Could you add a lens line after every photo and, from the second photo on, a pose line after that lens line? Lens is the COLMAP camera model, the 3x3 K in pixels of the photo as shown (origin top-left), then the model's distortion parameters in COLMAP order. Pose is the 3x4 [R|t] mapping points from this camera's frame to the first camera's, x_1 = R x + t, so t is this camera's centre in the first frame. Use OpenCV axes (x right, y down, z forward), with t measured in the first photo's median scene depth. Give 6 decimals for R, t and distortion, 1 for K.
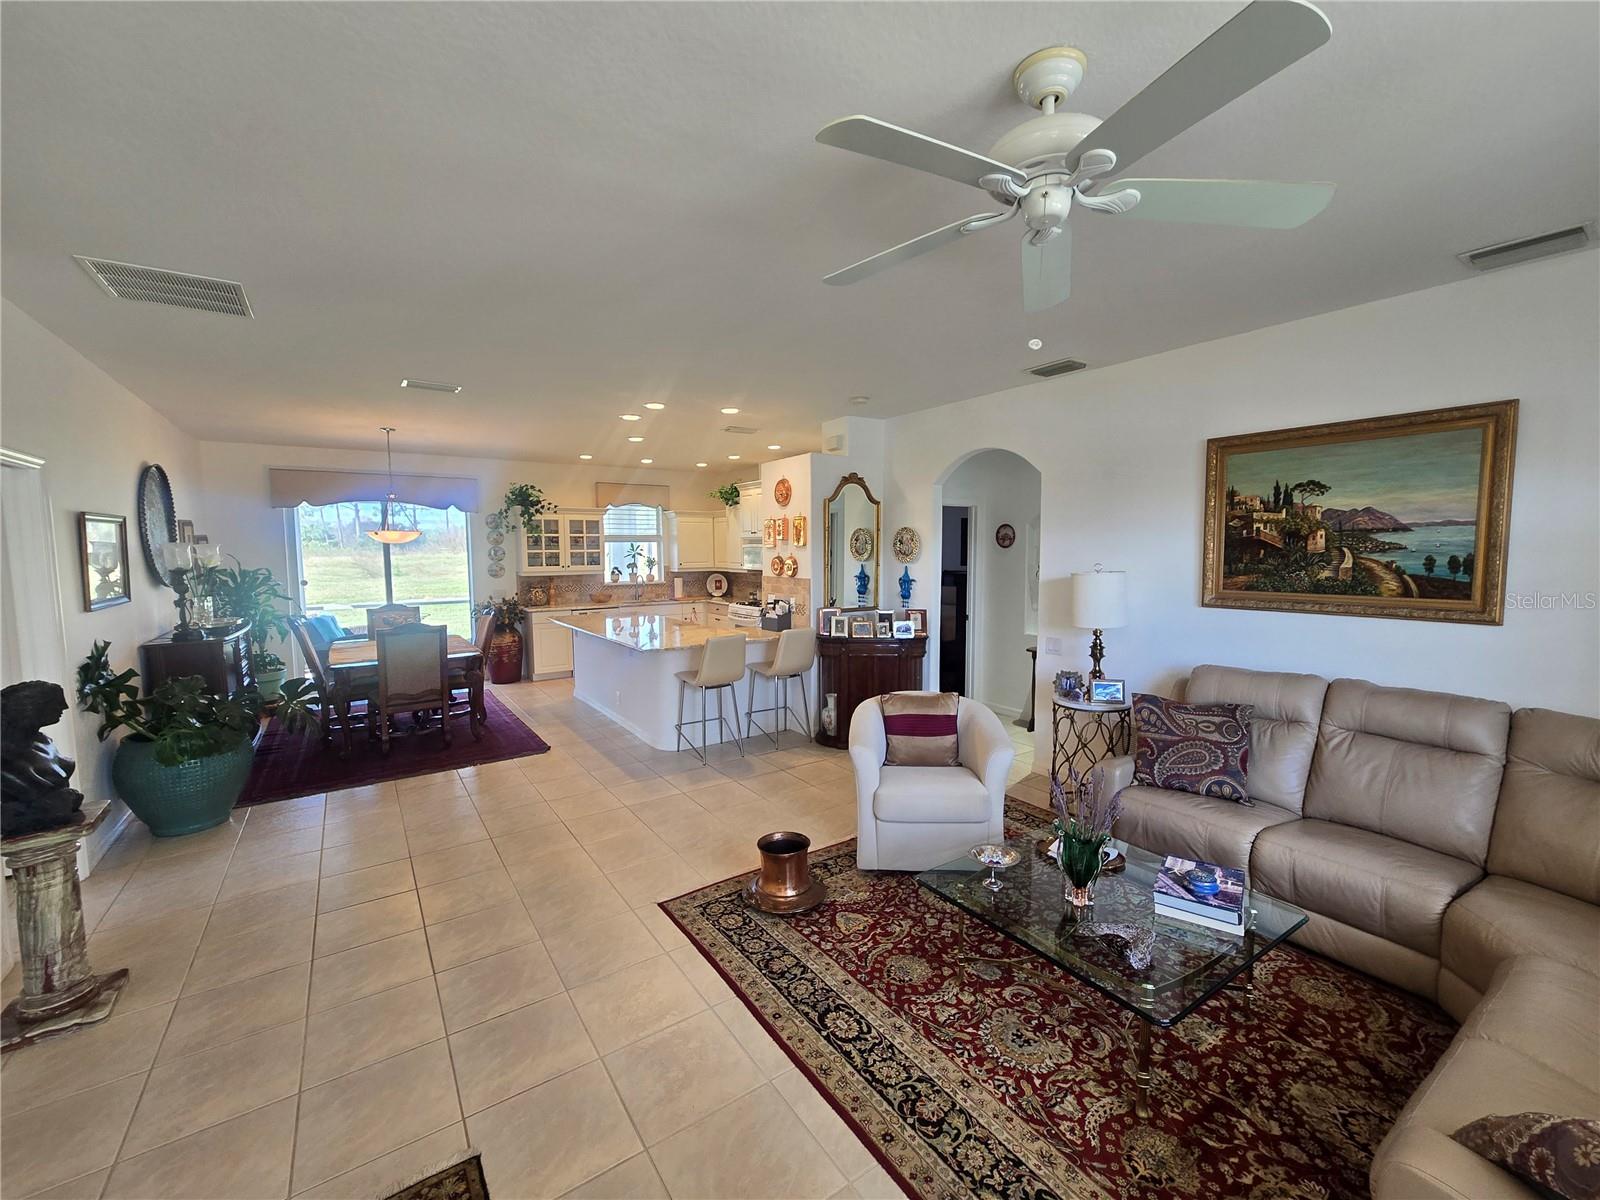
lens RADIAL K [[649.4, 0, 788.0], [0, 649.4, 594.6], [0, 0, 1]] dist [0.002136, 0.002406]
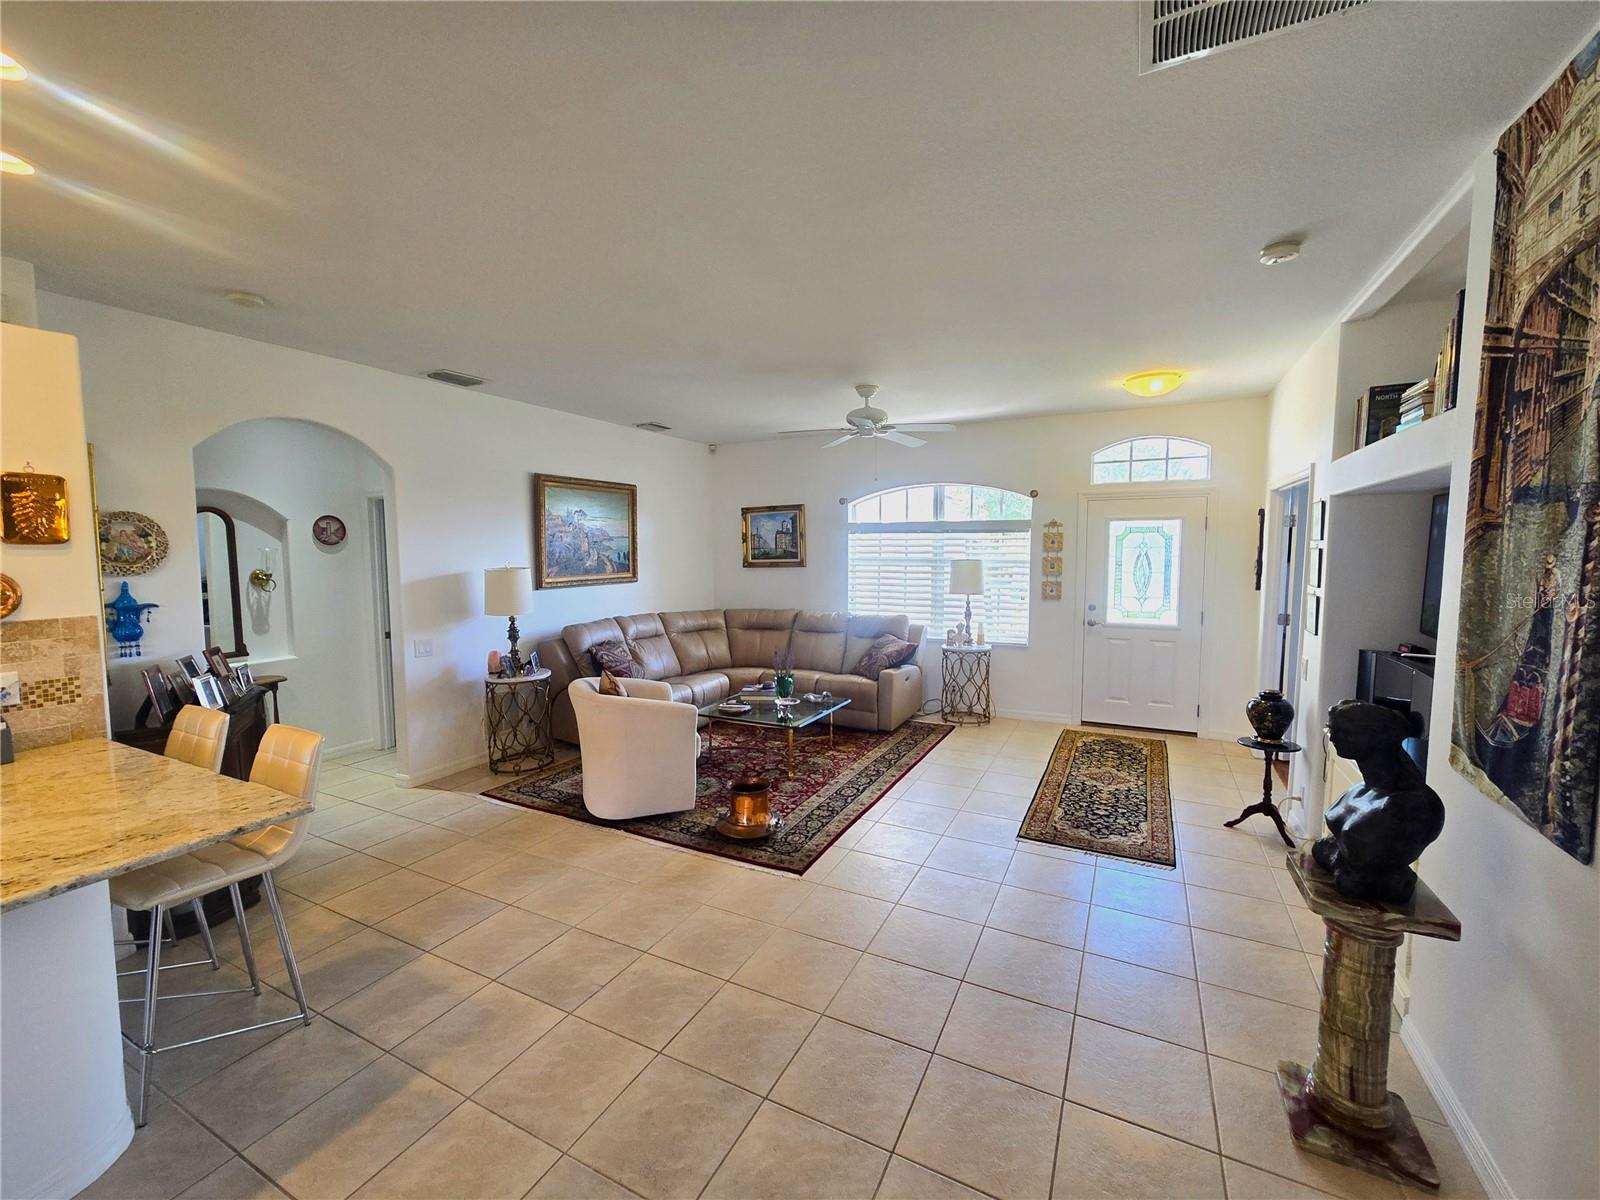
lens RADIAL K [[649.4, 0, 802.9], [0, 649.4, 598.8], [0, 0, 1]] dist [0.002136, 0.002406]
pose [[-0.477628, -0.062102, 0.876364, -1.090748], [0.070555, 0.991566, 0.108718, -0.092716], [-0.875724, 0.113759, -0.469218, 1.416897]]
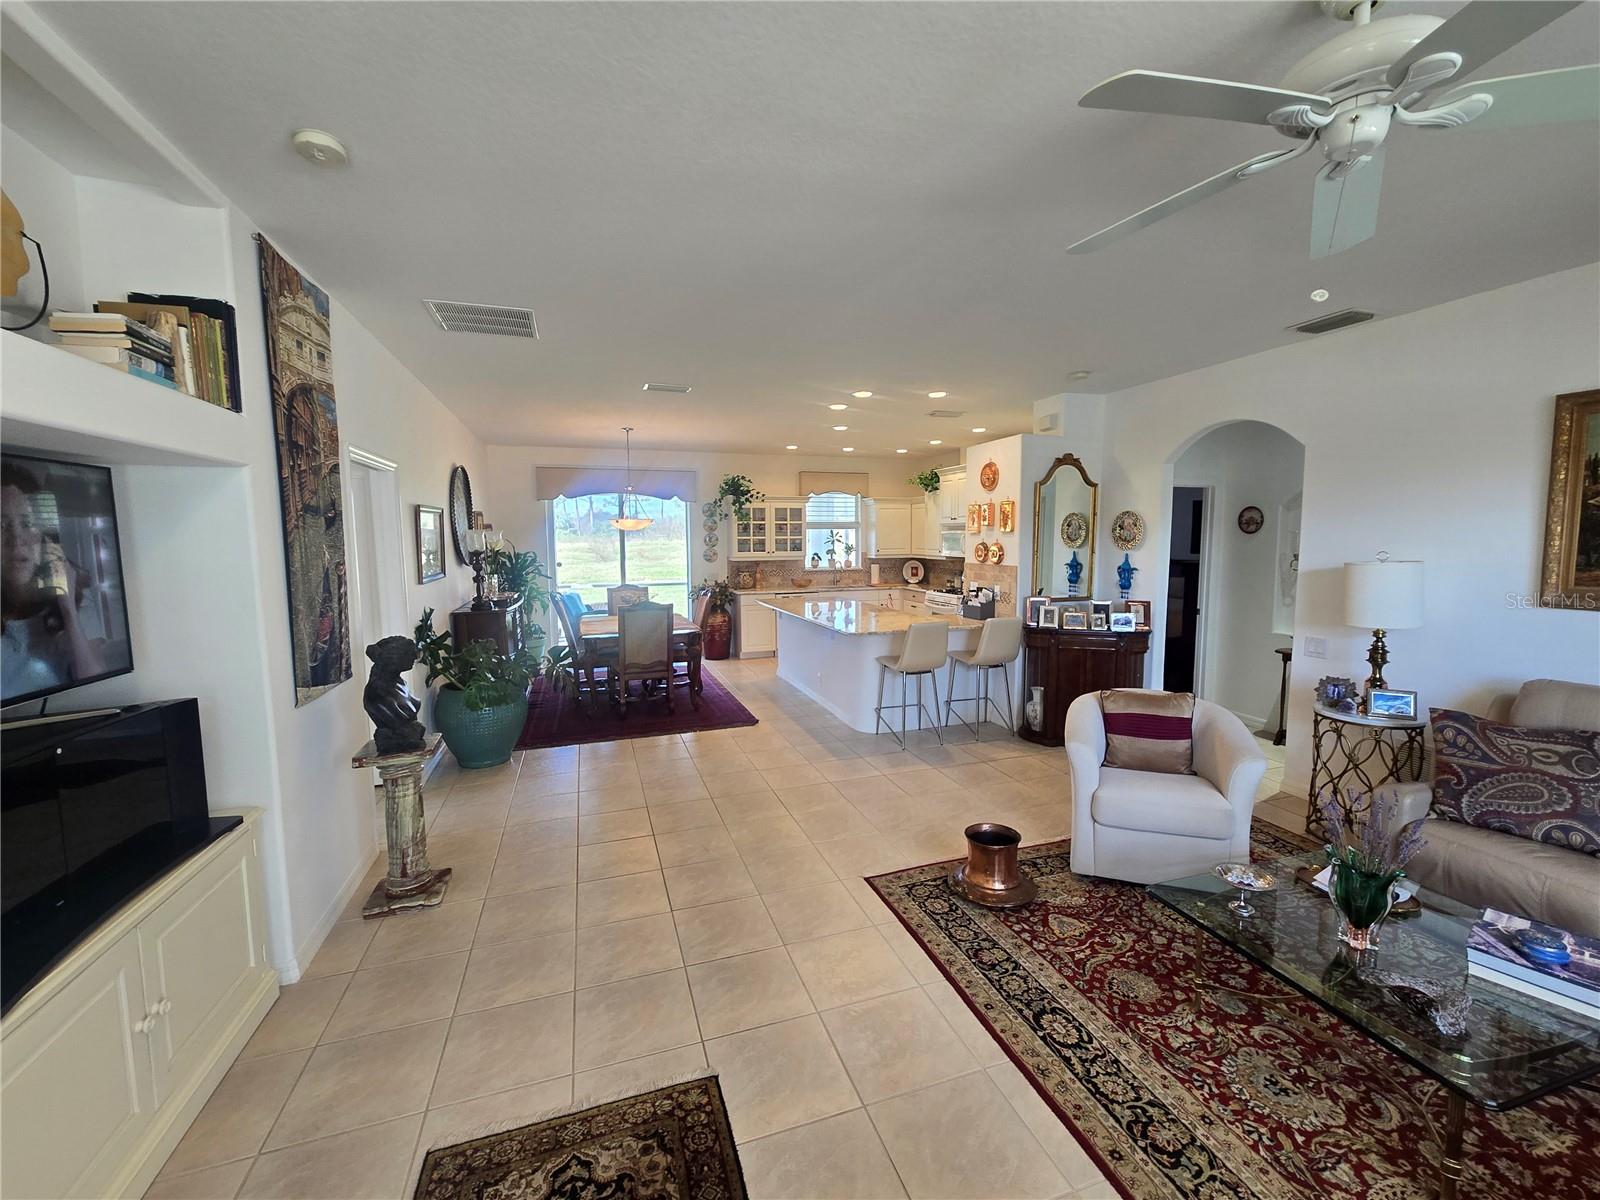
lens RADIAL K [[649.4, 0, 802.0], [0, 649.4, 588.7], [0, 0, 1]] dist [0.002136, 0.002406]
pose [[0.963860, 0.021471, -0.265543, -0.030500], [-0.018715, 0.999742, 0.012905, 0.004855], [0.265752, -0.007468, 0.964013, -0.016037]]
